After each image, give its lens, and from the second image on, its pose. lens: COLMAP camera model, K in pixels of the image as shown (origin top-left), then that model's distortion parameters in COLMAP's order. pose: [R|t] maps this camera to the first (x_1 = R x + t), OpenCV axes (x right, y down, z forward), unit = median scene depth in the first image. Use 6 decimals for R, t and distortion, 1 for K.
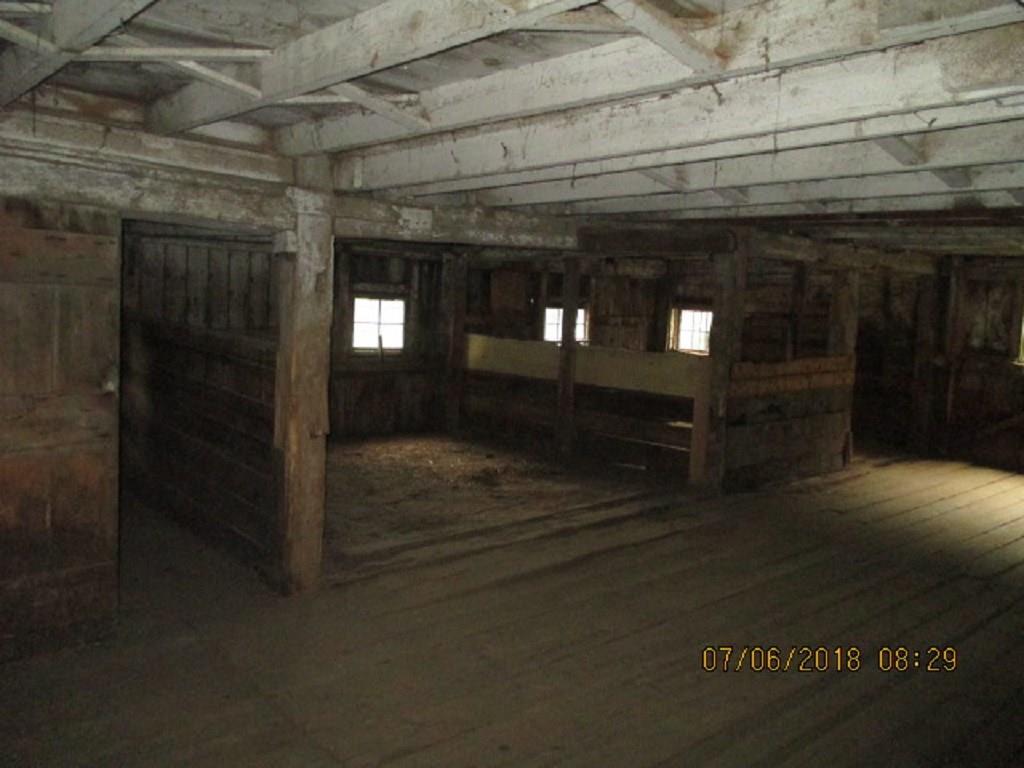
lens RADIAL K [[833.8, 0, 512.0], [0, 833.8, 383.6], [0, 0, 1]] dist [0.001246, -0.000142]
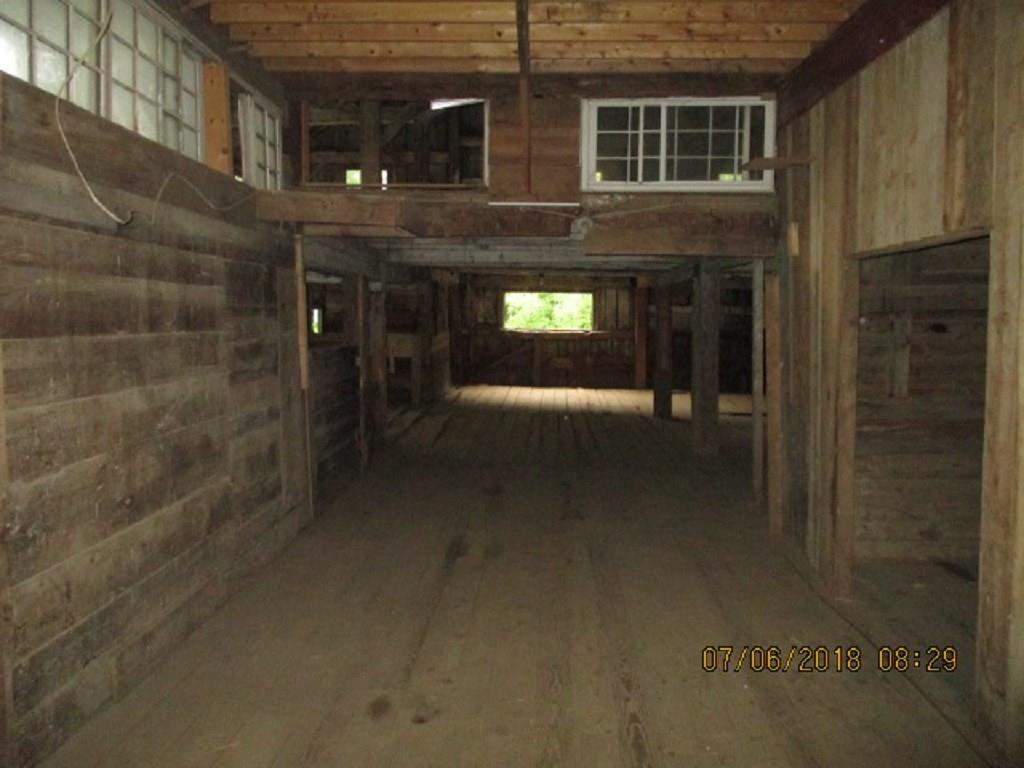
lens RADIAL K [[833.8, 0, 512.0], [0, 833.8, 381.3], [0, 0, 1]] dist [0.001246, -0.000142]
pose [[0.698783, -0.098655, 0.708498, -0.733387], [0.089798, 0.994707, 0.049942, 0.000277], [-0.709675, 0.028723, 0.703943, -0.359604]]
